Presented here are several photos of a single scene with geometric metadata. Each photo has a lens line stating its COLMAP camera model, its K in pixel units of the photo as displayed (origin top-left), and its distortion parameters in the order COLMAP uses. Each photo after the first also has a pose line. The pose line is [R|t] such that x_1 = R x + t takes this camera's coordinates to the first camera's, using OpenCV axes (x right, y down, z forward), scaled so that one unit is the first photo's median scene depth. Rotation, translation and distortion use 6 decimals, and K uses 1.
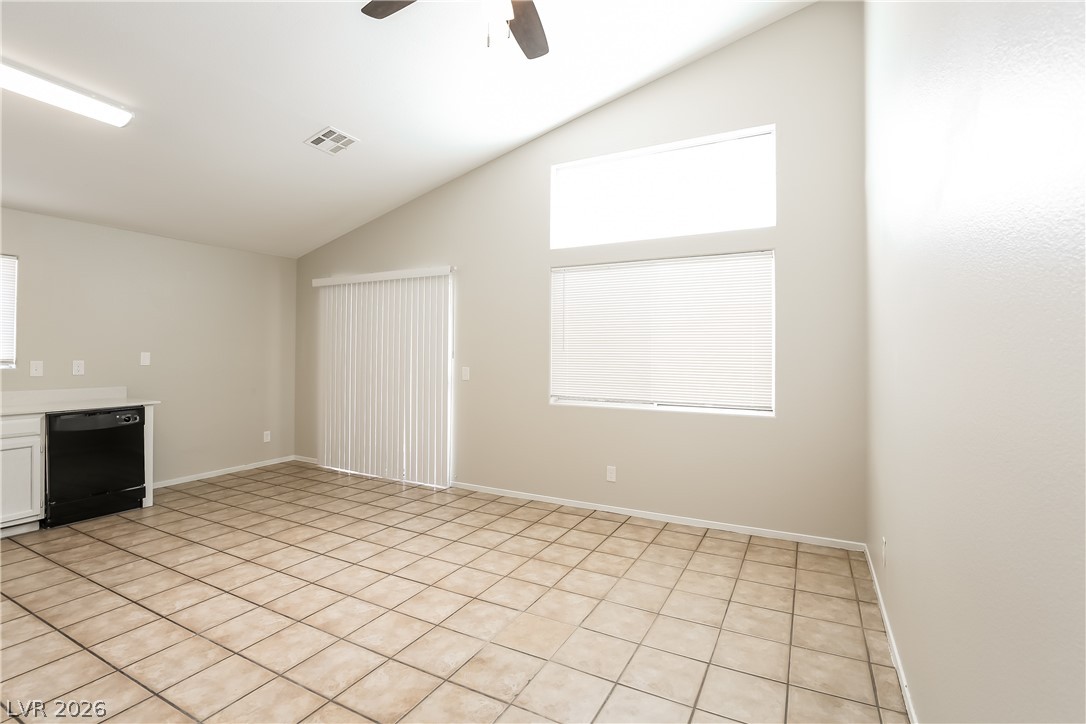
lens RADIAL K [[509.8, 0, 543.9], [0, 509.8, 354.8], [0, 0, 1]] dist [0.002009, 0.000338]
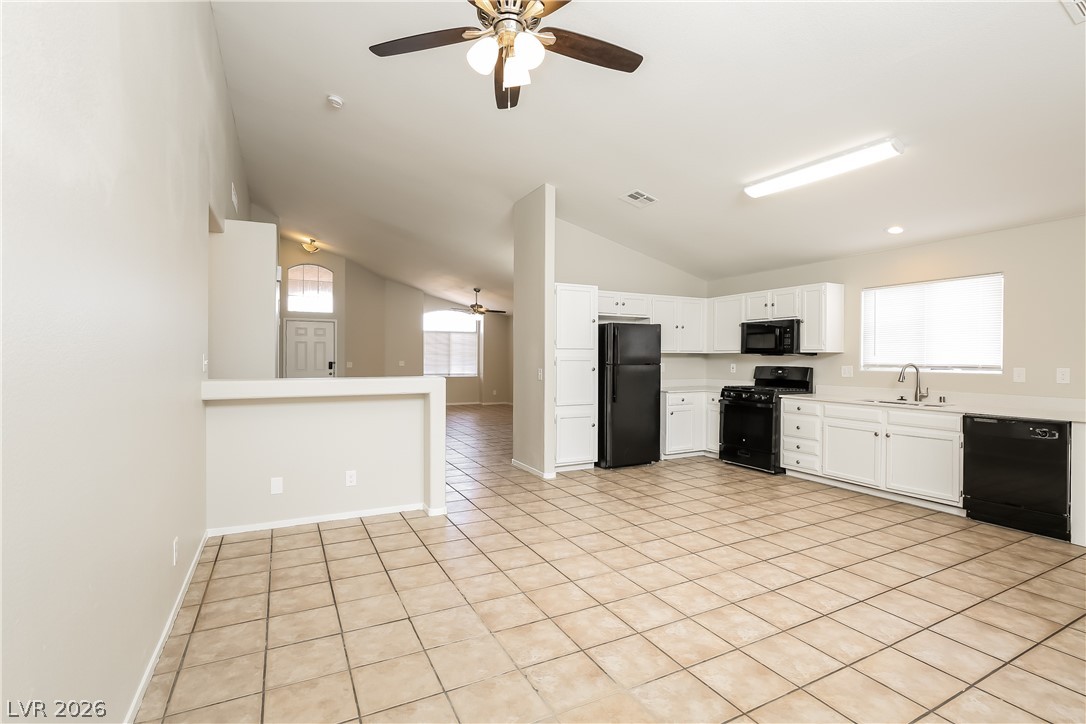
lens RADIAL K [[509.8, 0, 576.1], [0, 509.8, 364.3], [0, 0, 1]] dist [0.002009, 0.000338]
pose [[-0.522567, 0.002217, -0.852595, 0.477472], [-0.007583, 0.999945, 0.007248, 0.005179], [0.852564, 0.010253, -0.522522, 0.981020]]
